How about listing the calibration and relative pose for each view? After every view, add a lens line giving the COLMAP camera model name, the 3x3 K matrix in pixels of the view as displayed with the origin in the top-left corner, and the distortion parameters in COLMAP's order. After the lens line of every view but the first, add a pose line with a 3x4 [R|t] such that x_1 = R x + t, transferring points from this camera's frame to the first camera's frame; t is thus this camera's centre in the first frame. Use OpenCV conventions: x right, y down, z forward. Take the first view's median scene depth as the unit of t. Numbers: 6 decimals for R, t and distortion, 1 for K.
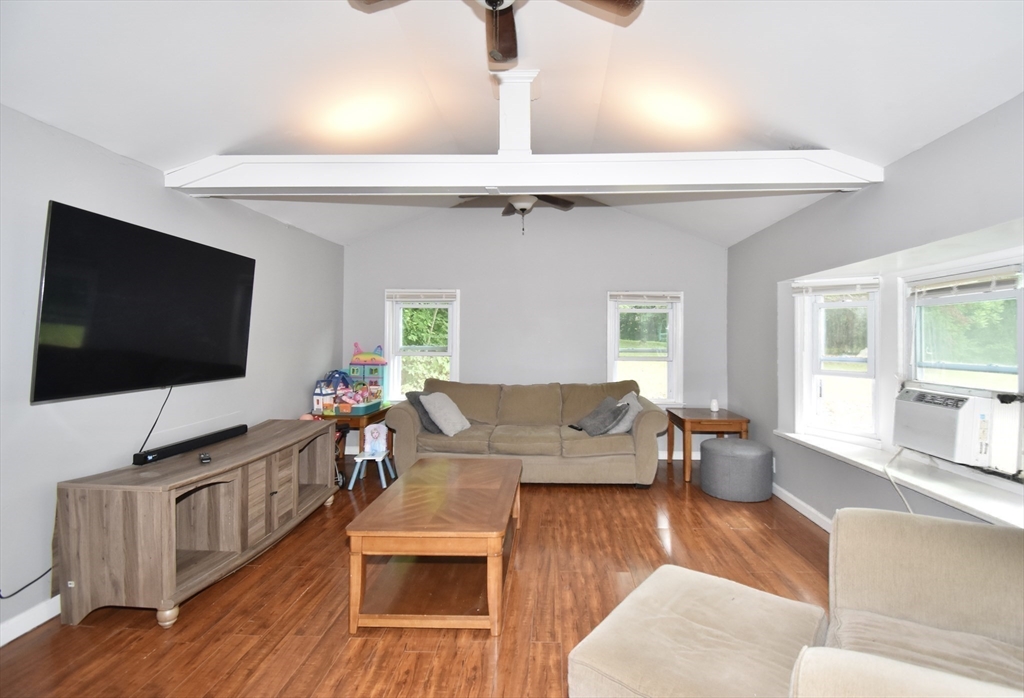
lens RADIAL K [[466.2, 0, 536.7], [0, 466.2, 329.0], [0, 0, 1]] dist [-0.007546, -0.009897]
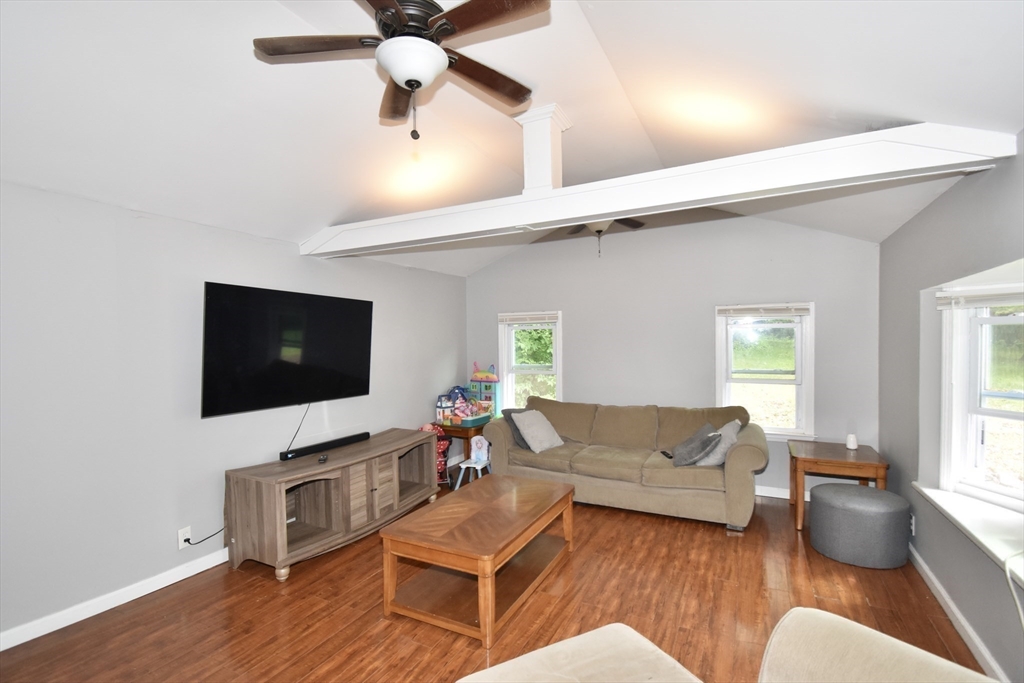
lens RADIAL K [[459.6, 0, 516.2], [0, 459.6, 346.7], [0, 0, 1]] dist [-0.008102, -0.005295]
pose [[0.903960, -0.010913, -0.427478, 0.227723], [0.023513, 0.999430, 0.024207, -0.040228], [0.426970, -0.031933, 0.903702, 0.036028]]
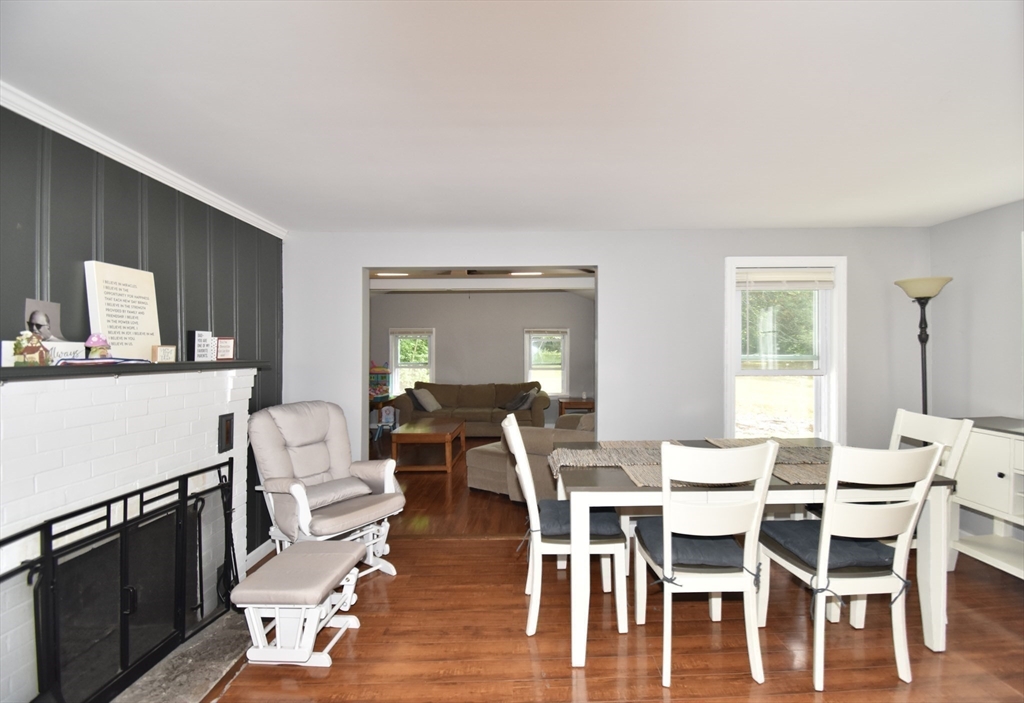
lens RADIAL K [[466.2, 0, 529.1], [0, 466.2, 354.6], [0, 0, 1]] dist [-0.007546, -0.009897]
pose [[0.999514, -0.007312, 0.030310, 0.147049], [0.006725, 0.999789, 0.019427, -0.025132], [-0.030445, -0.019214, 0.999352, -0.828497]]
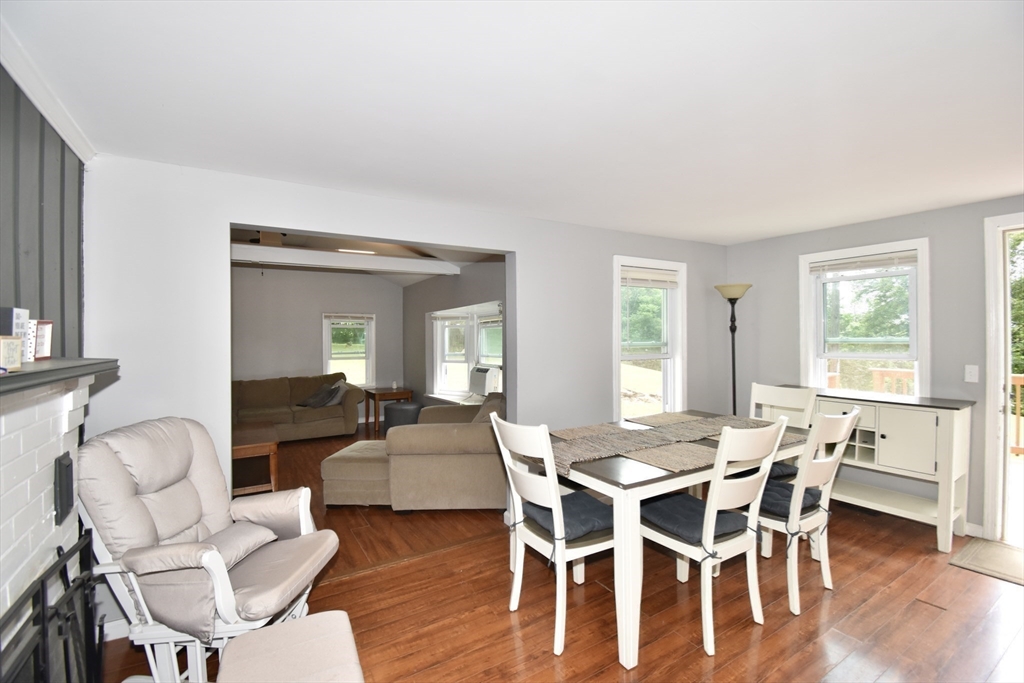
lens RADIAL K [[459.6, 0, 517.4], [0, 459.6, 337.1], [0, 0, 1]] dist [-0.008102, -0.005295]
pose [[0.839281, -0.008744, 0.543627, -0.147491], [0.000838, 0.999890, 0.014789, -0.030814], [-0.543697, -0.011957, 0.839197, -0.665866]]
